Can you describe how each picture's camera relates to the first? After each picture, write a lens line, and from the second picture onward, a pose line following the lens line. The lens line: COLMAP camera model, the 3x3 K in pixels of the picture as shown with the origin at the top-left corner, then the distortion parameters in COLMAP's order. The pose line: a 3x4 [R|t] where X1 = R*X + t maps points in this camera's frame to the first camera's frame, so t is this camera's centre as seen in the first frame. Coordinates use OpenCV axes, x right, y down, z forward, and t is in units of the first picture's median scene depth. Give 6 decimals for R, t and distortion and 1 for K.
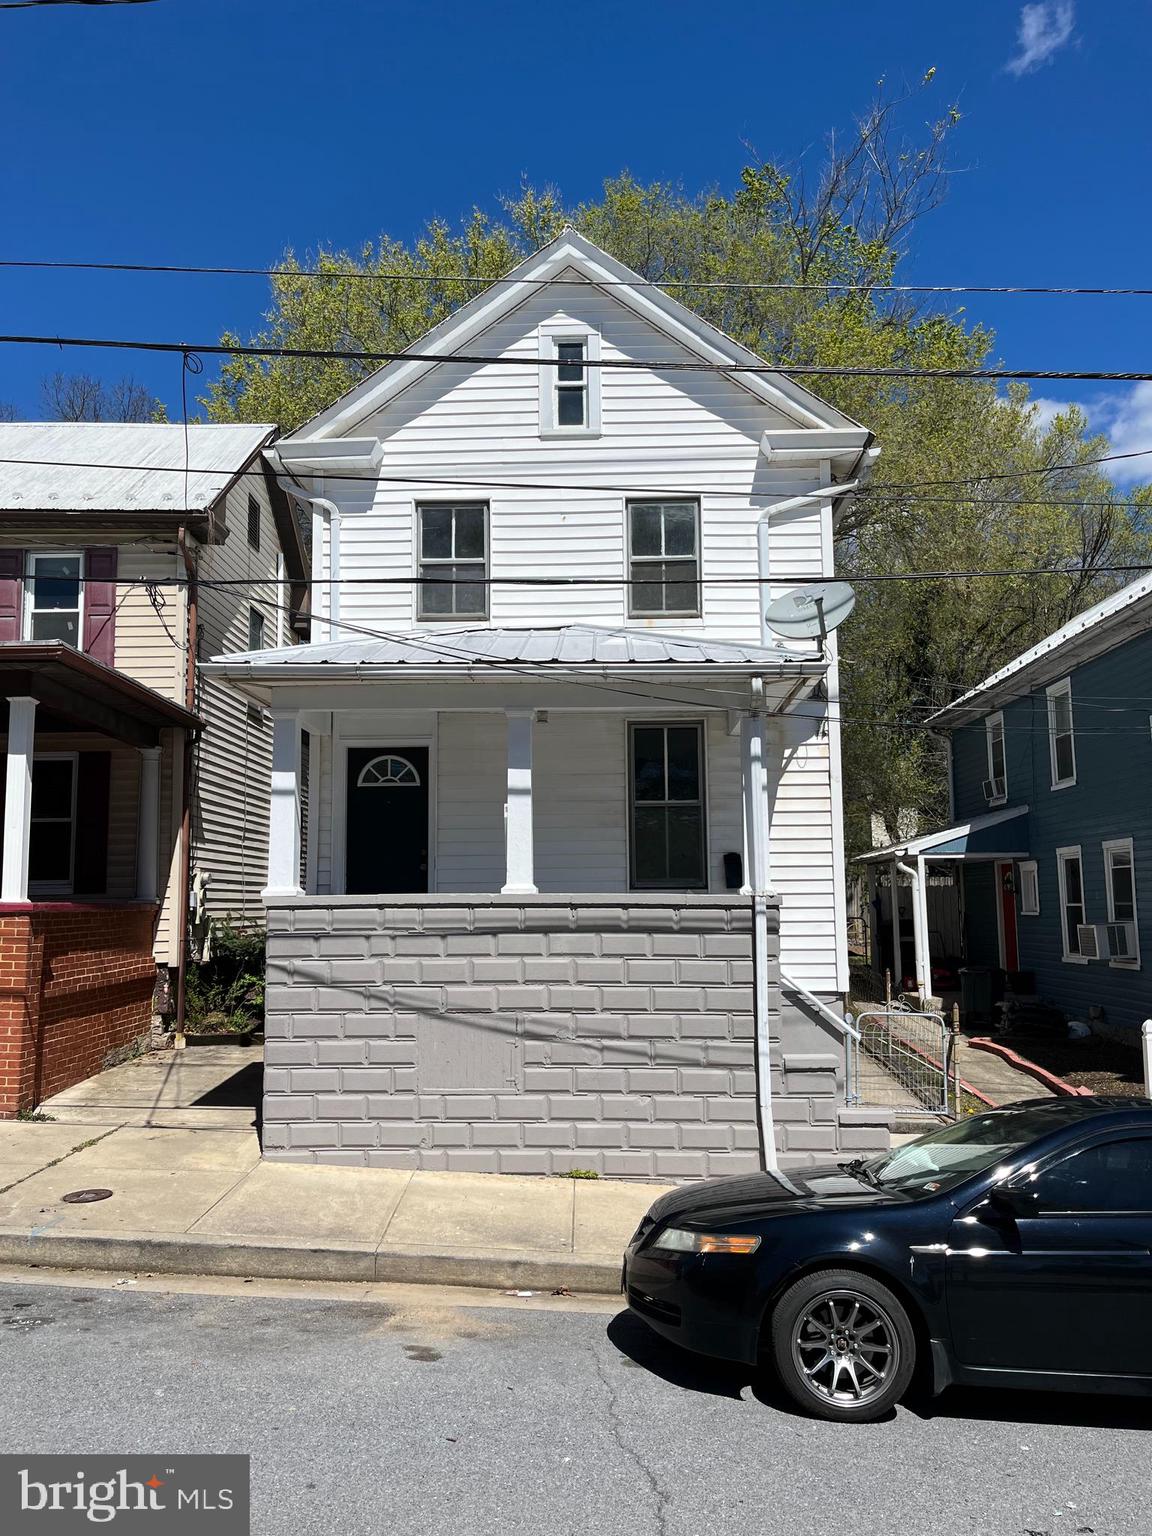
lens RADIAL K [[1158.2, 0, 576.2], [0, 1158.2, 766.8], [0, 0, 1]] dist [0.019513, -0.007485]
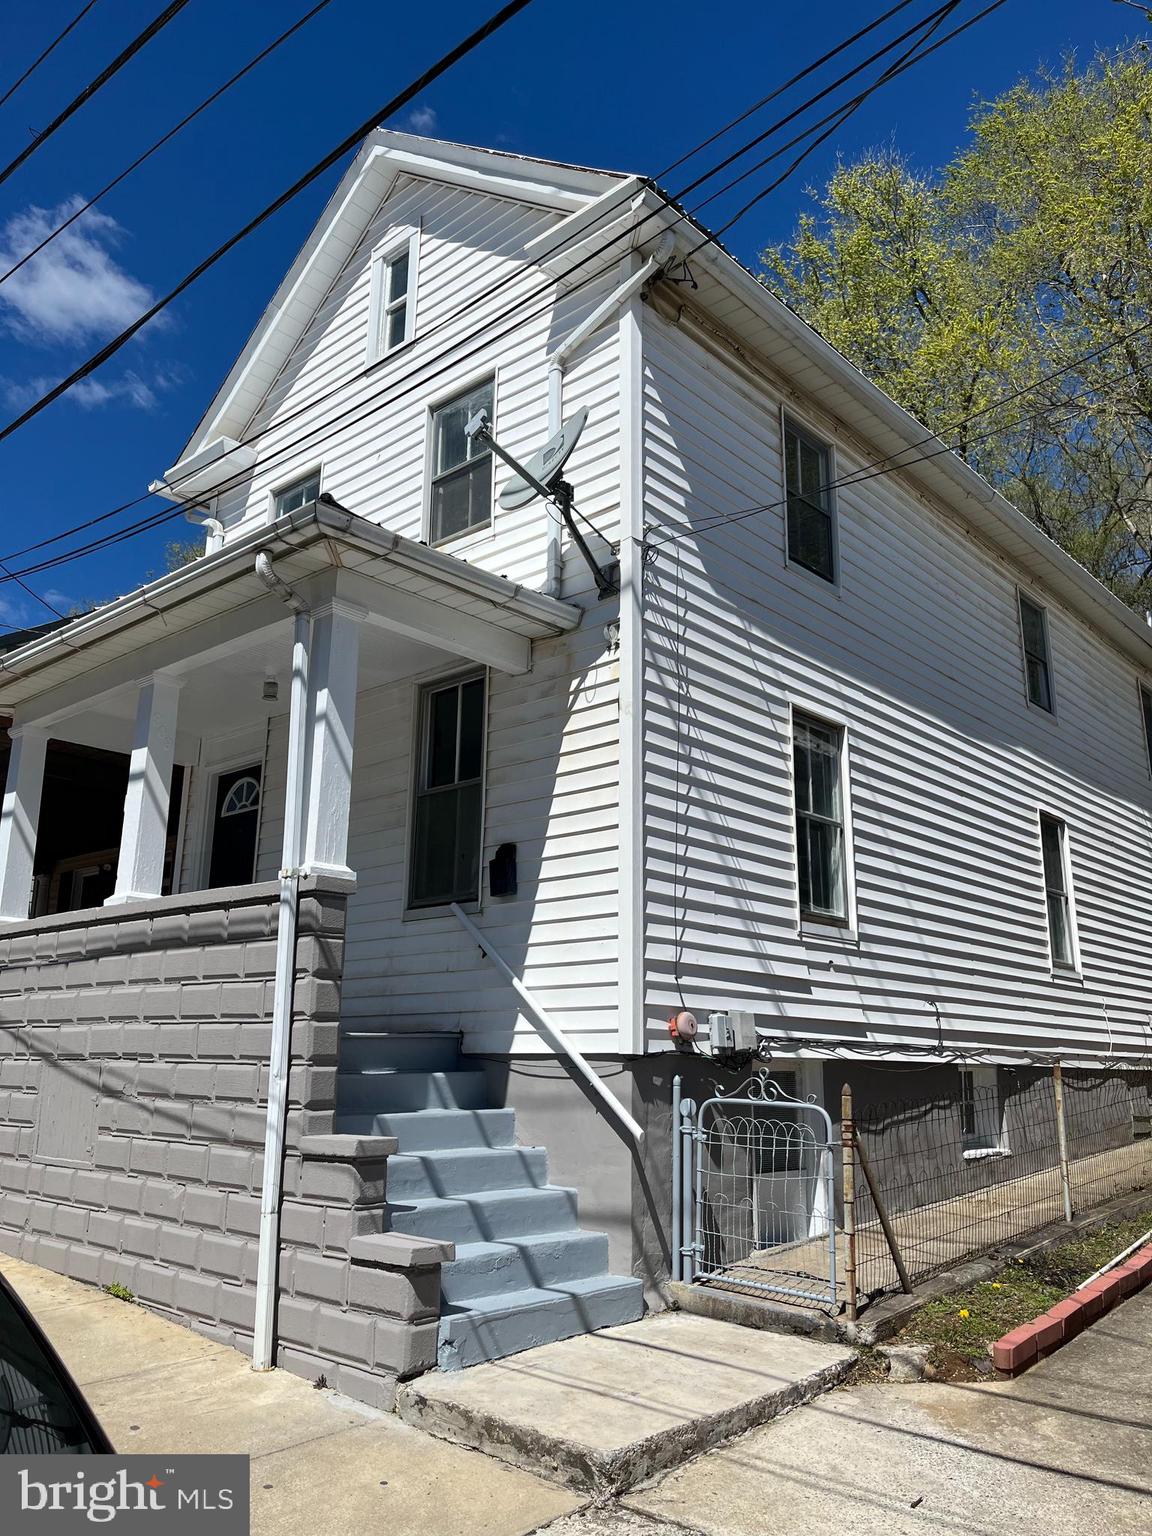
lens RADIAL K [[1158.2, 0, 577.2], [0, 1158.2, 773.0], [0, 0, 1]] dist [0.019513, -0.007485]
pose [[0.769163, -0.142991, -0.622850, 0.683883], [0.061706, 0.986709, -0.150323, 0.158736], [0.636066, 0.077190, 0.767764, 0.591213]]
